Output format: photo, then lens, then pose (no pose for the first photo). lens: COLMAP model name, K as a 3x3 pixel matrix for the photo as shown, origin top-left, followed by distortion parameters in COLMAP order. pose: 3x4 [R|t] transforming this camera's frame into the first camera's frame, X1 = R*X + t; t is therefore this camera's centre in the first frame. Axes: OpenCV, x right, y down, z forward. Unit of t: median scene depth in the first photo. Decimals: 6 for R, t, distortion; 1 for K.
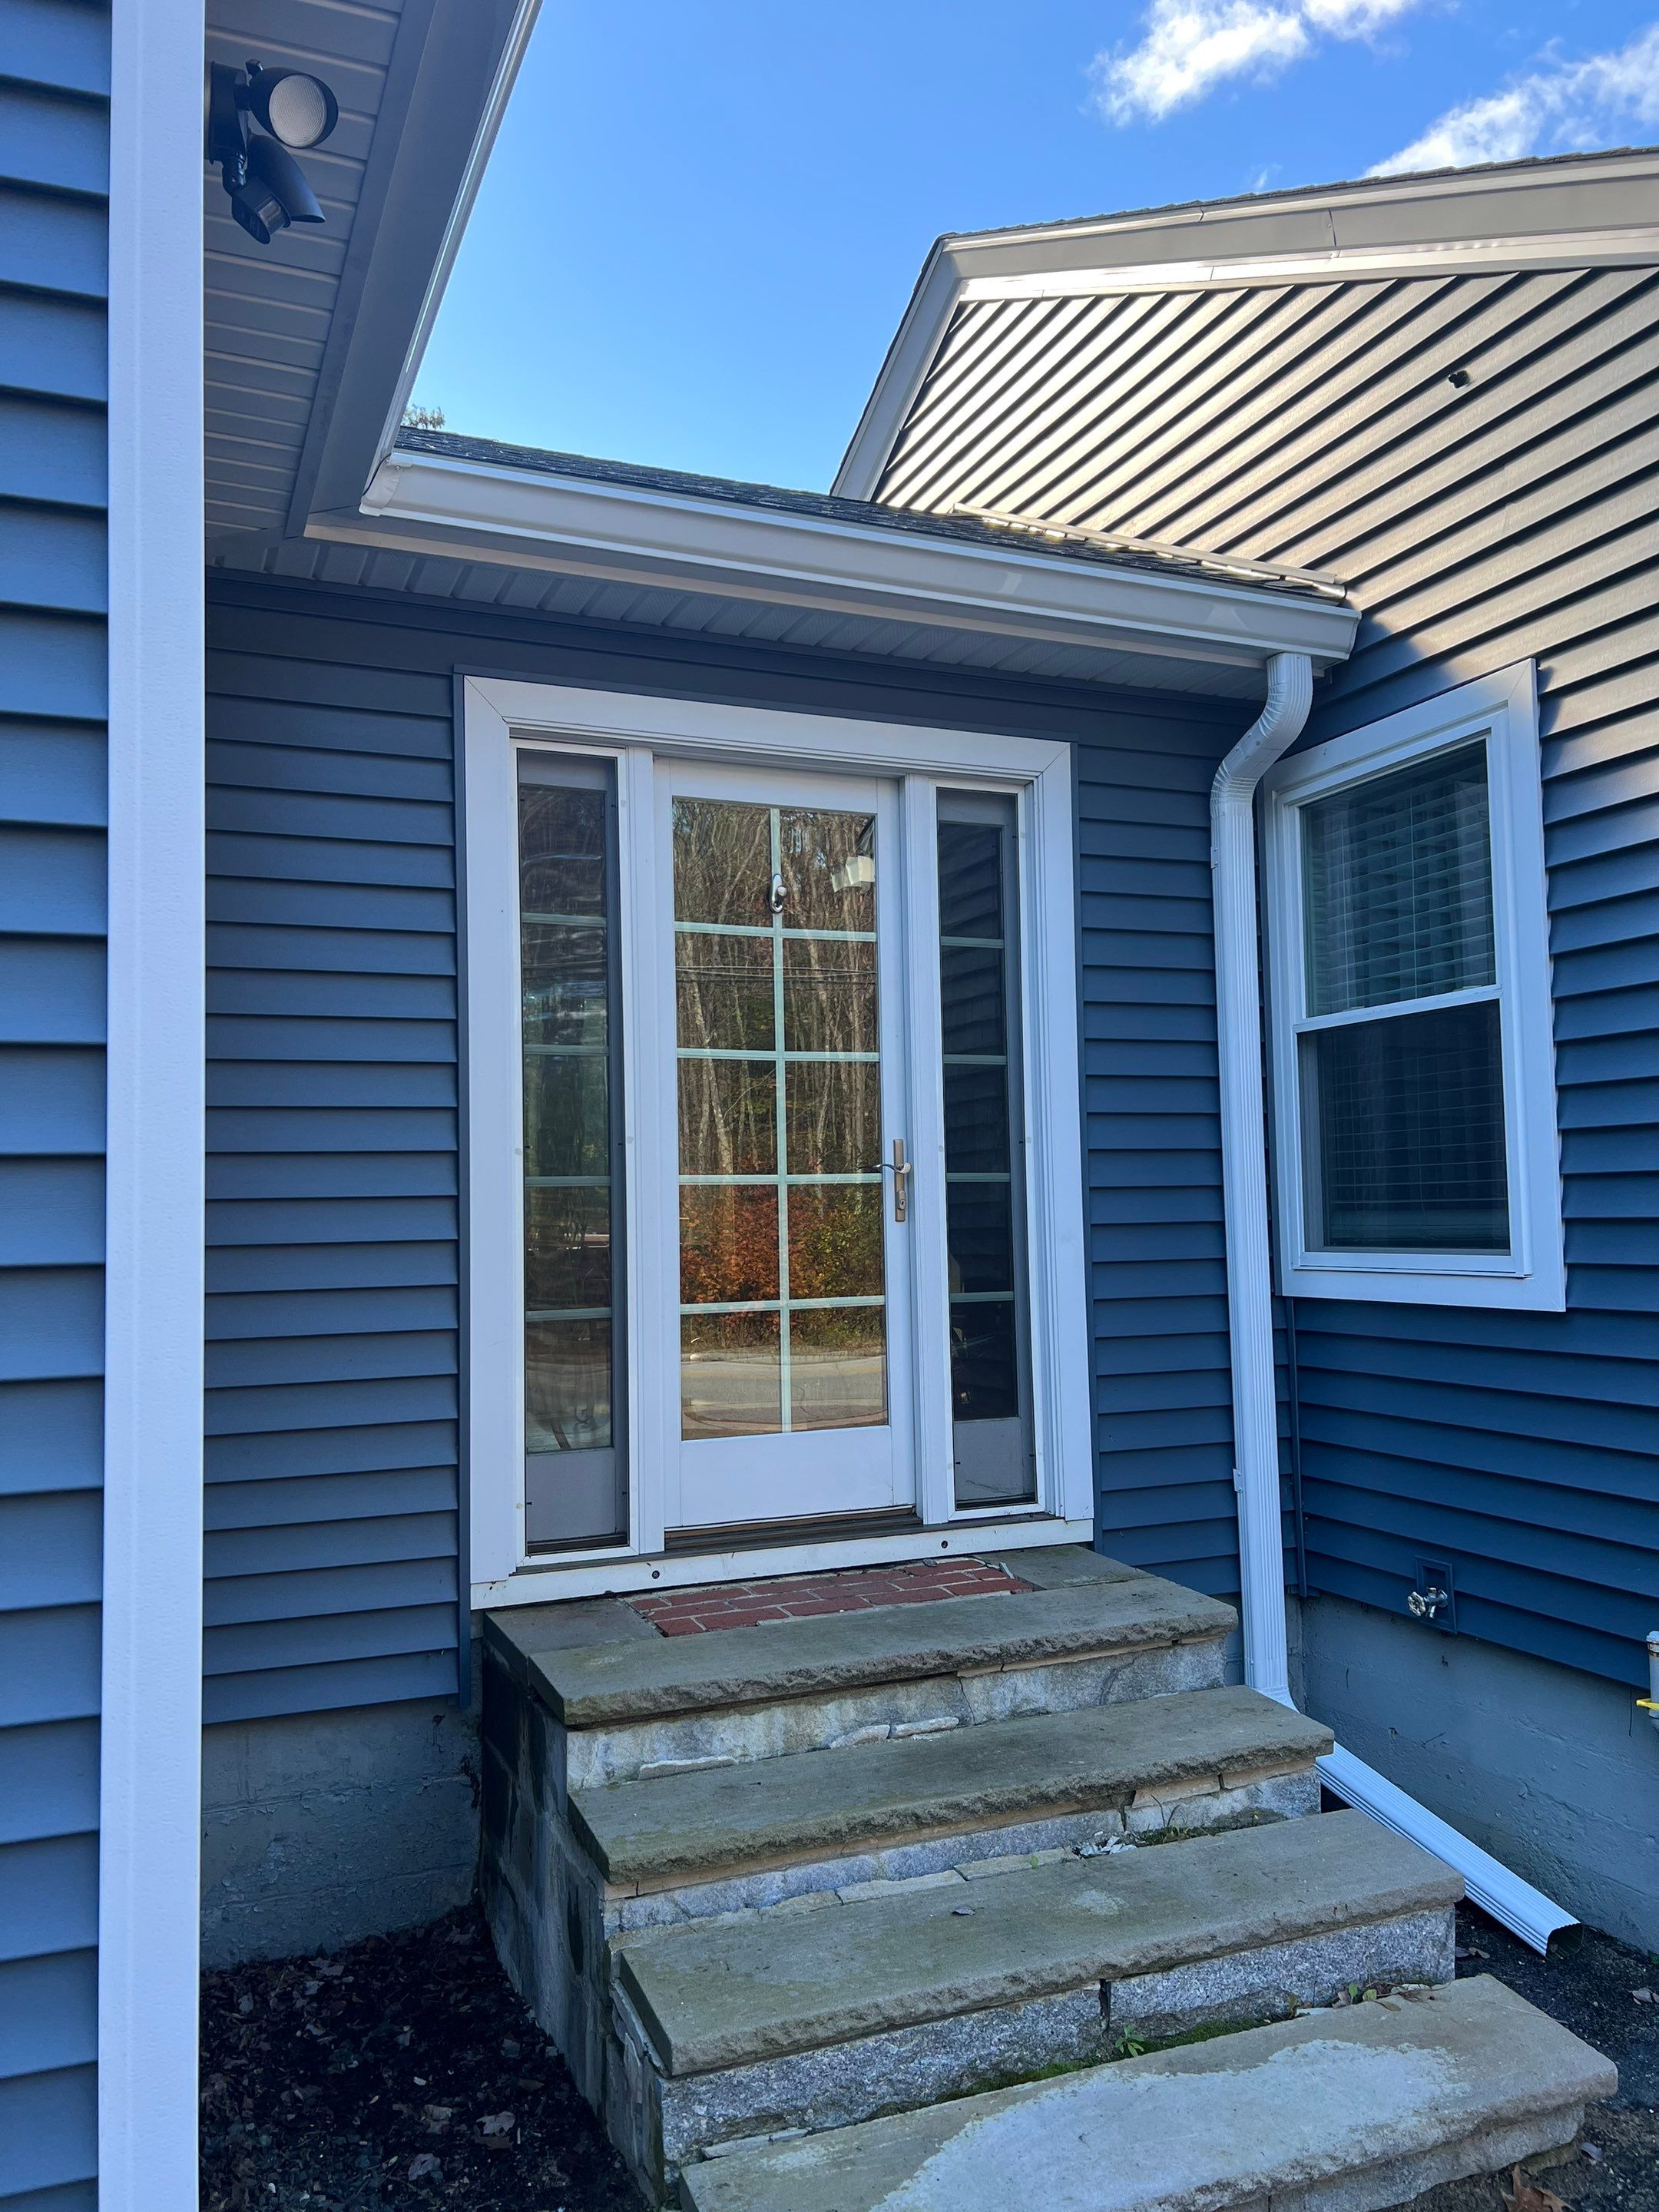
lens RADIAL K [[1618.8, 0, 823.7], [0, 1618.8, 1119.8], [0, 0, 1]] dist [0.020287, -0.019648]
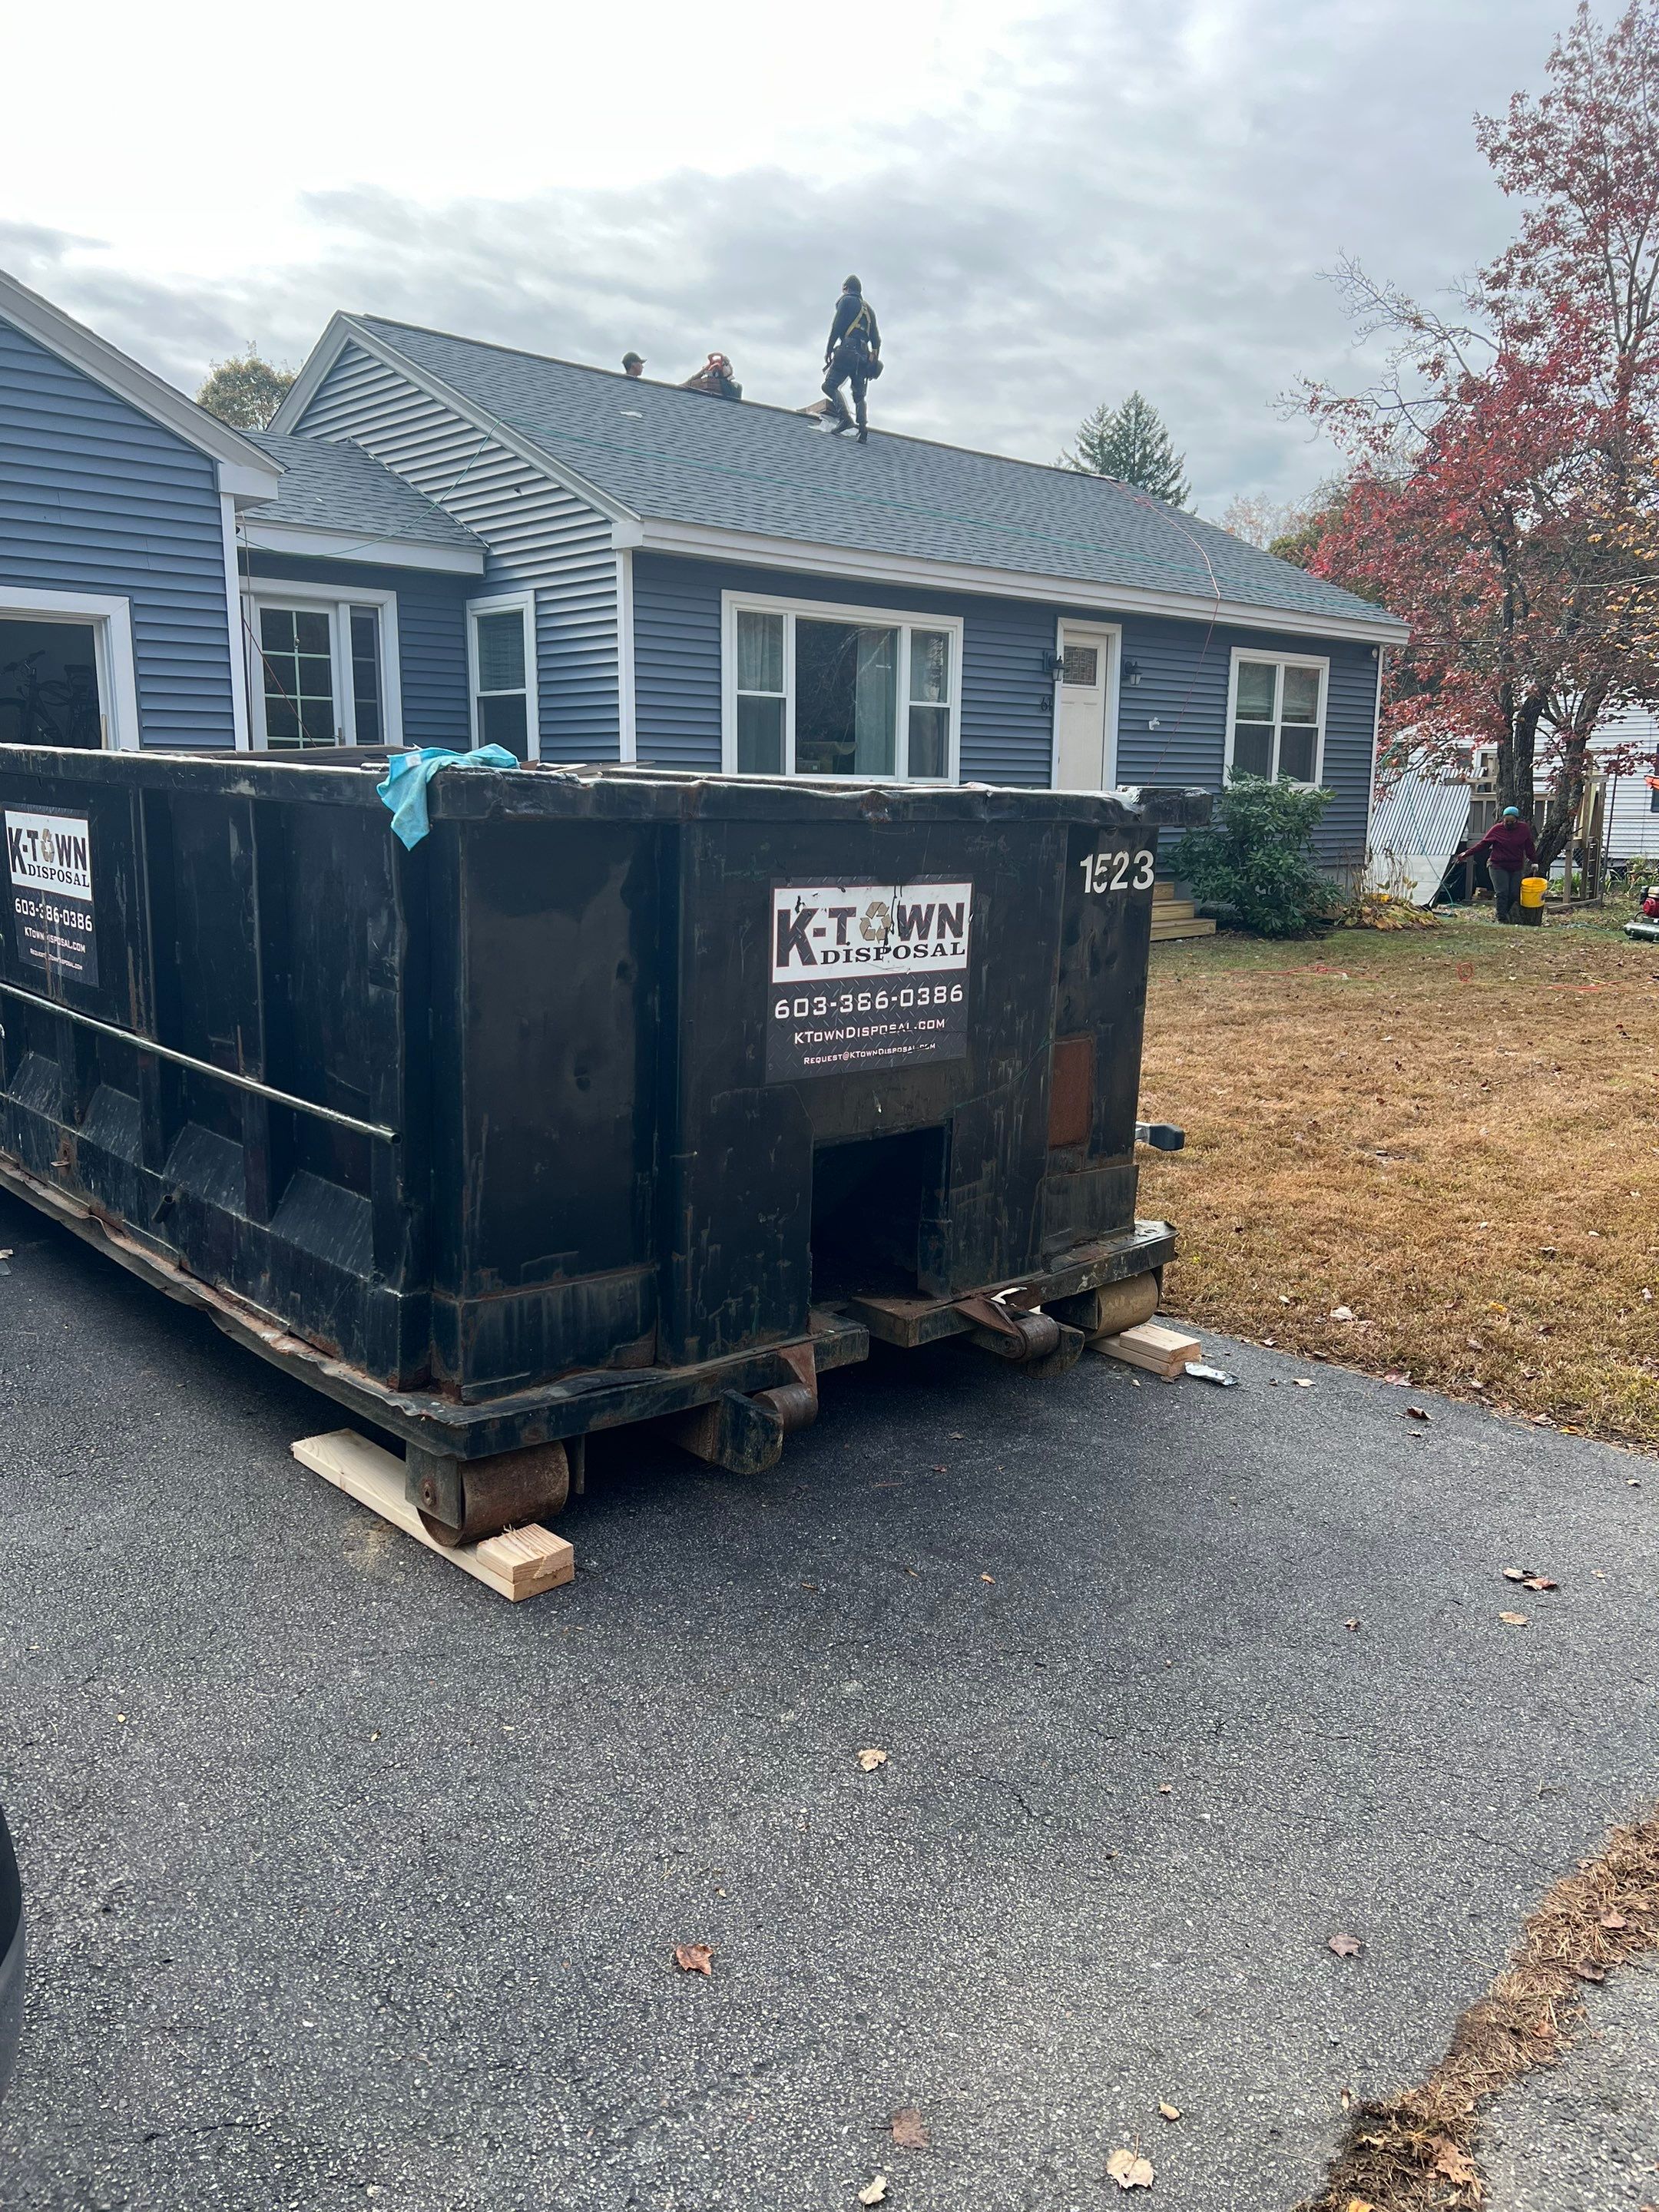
lens RADIAL K [[1618.8, 0, 831.3], [0, 1618.8, 1114.5], [0, 0, 1]] dist [0.020287, -0.019648]
pose [[0.932719, -0.041620, 0.358195, -0.237466], [-0.051569, 0.967713, 0.246723, -0.093063], [-0.356898, -0.248595, 0.900458, -2.498037]]
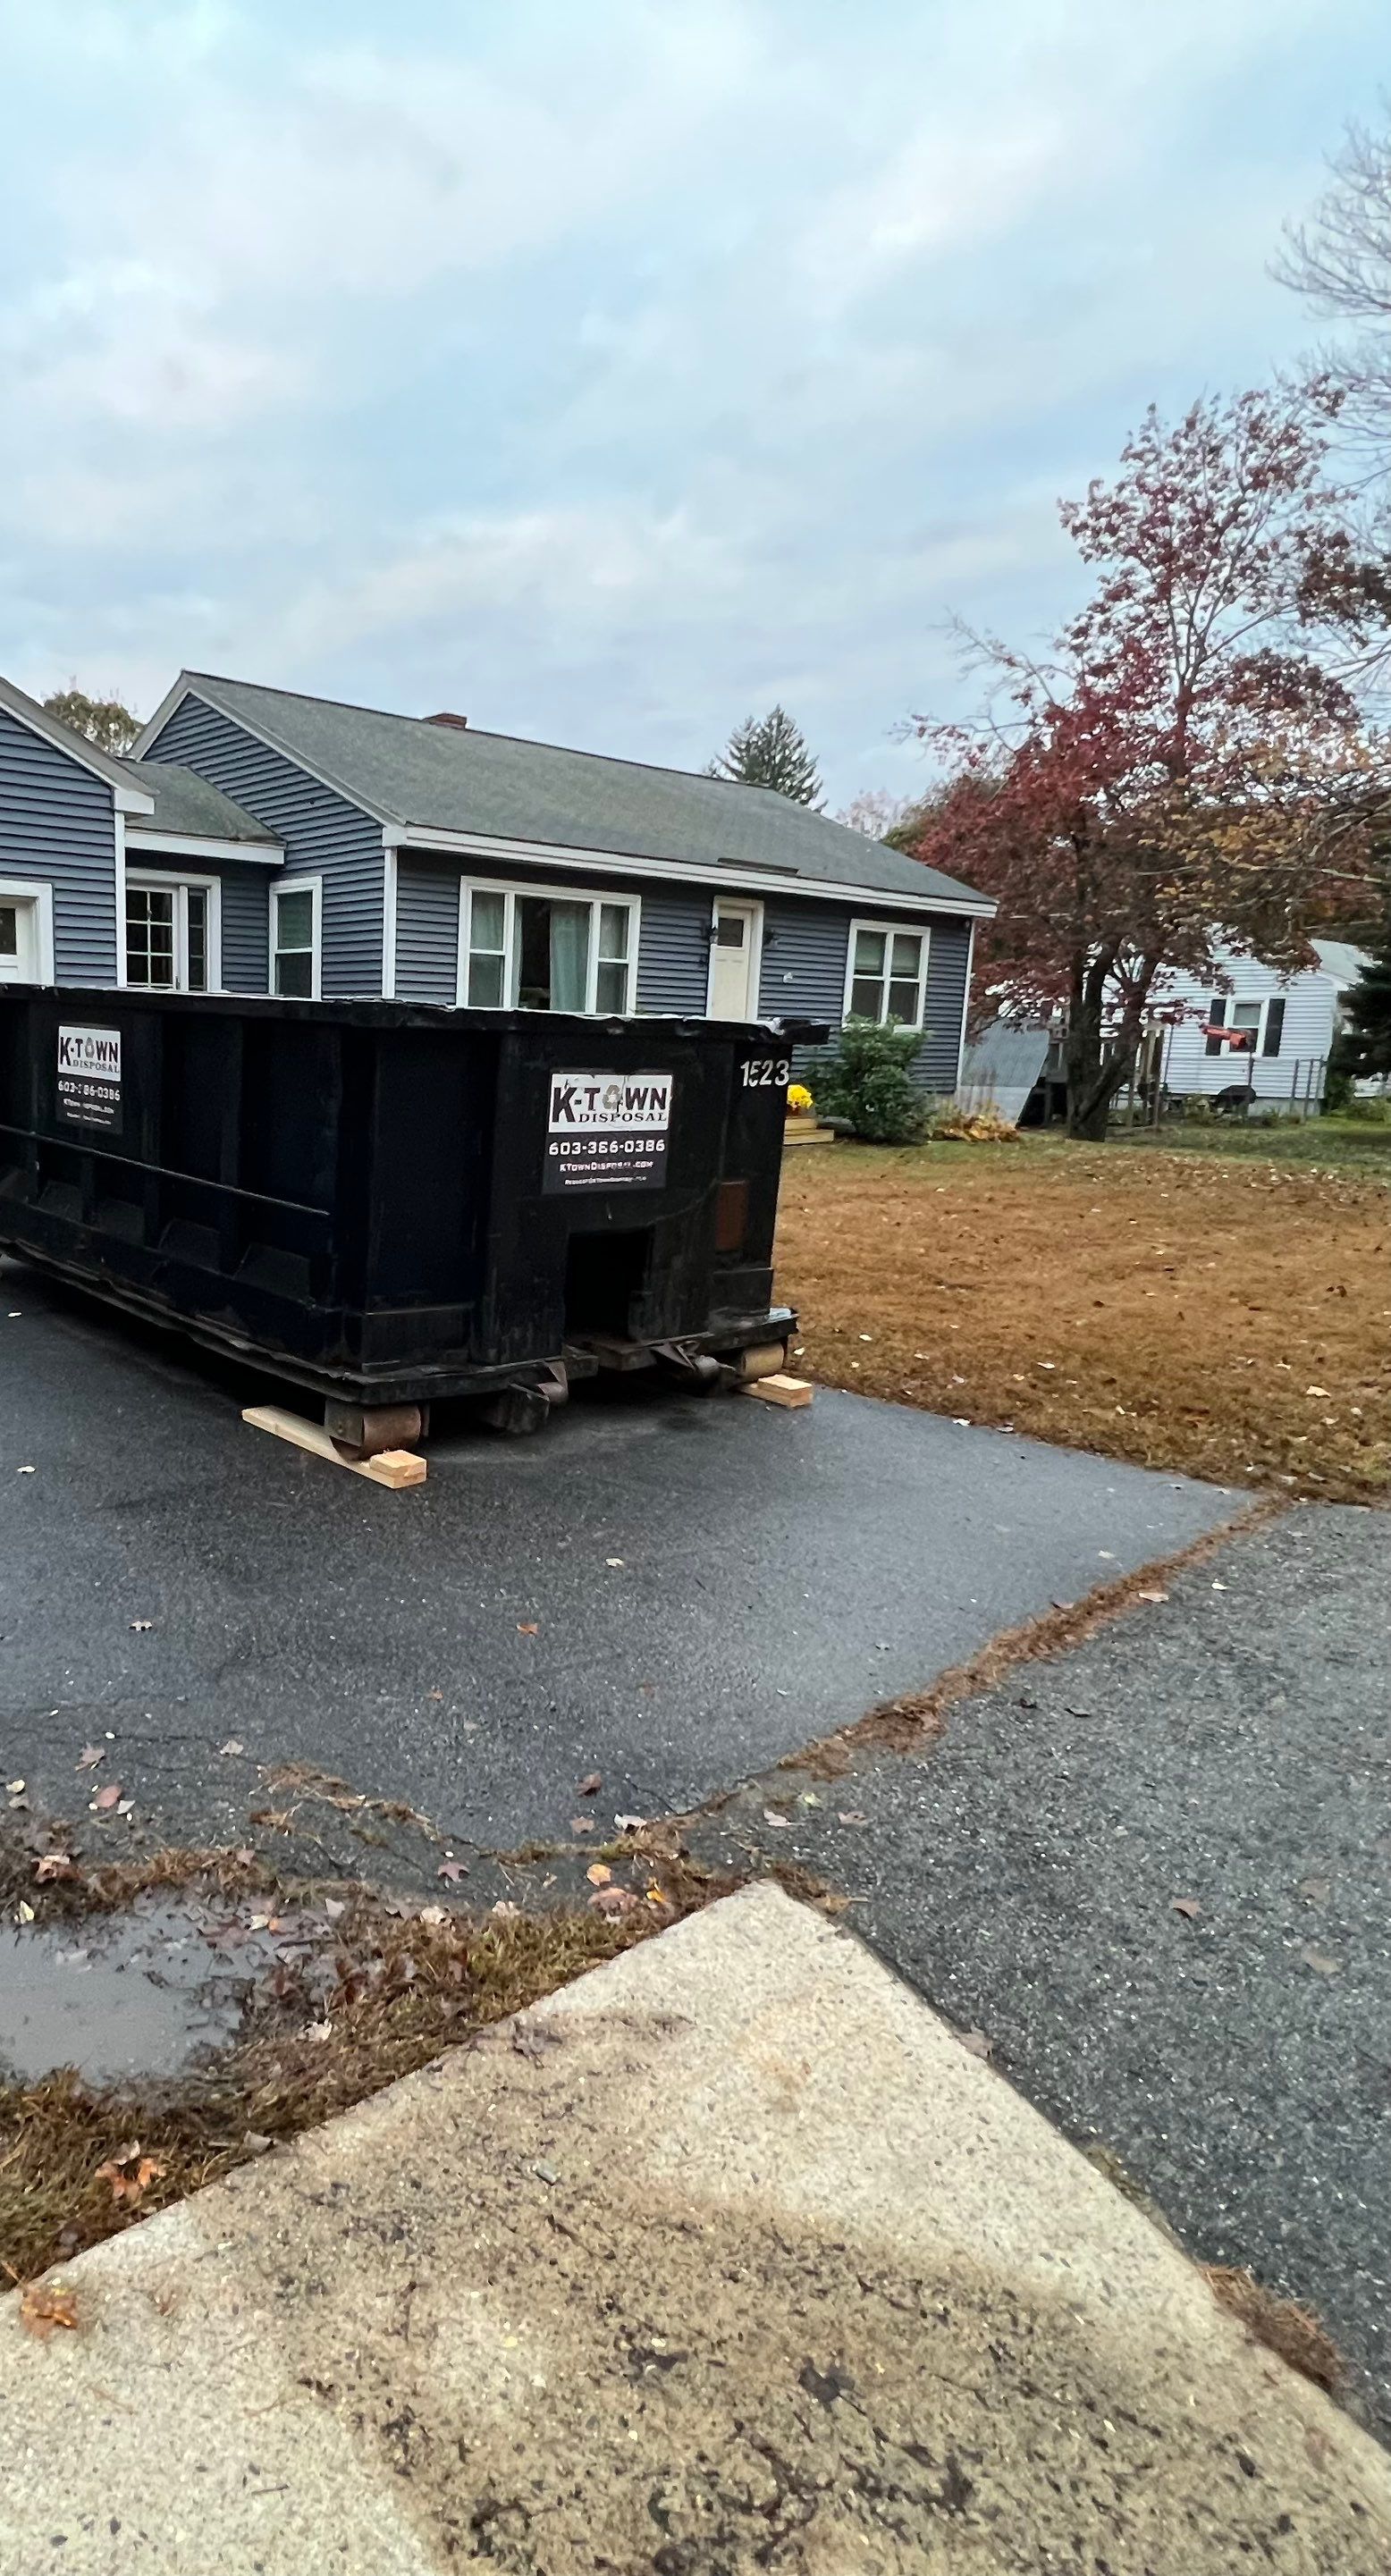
lens RADIAL K [[1317.1, 0, 384.7], [0, 1317.1, 1276.7], [0, 0, 1]] dist [-0.012825, -0.000310]
pose [[0.963280, -0.009707, 0.268325, -0.390297], [-0.057370, 0.968827, 0.241006, -0.092395], [-0.262300, -0.247550, 0.932694, -2.736152]]
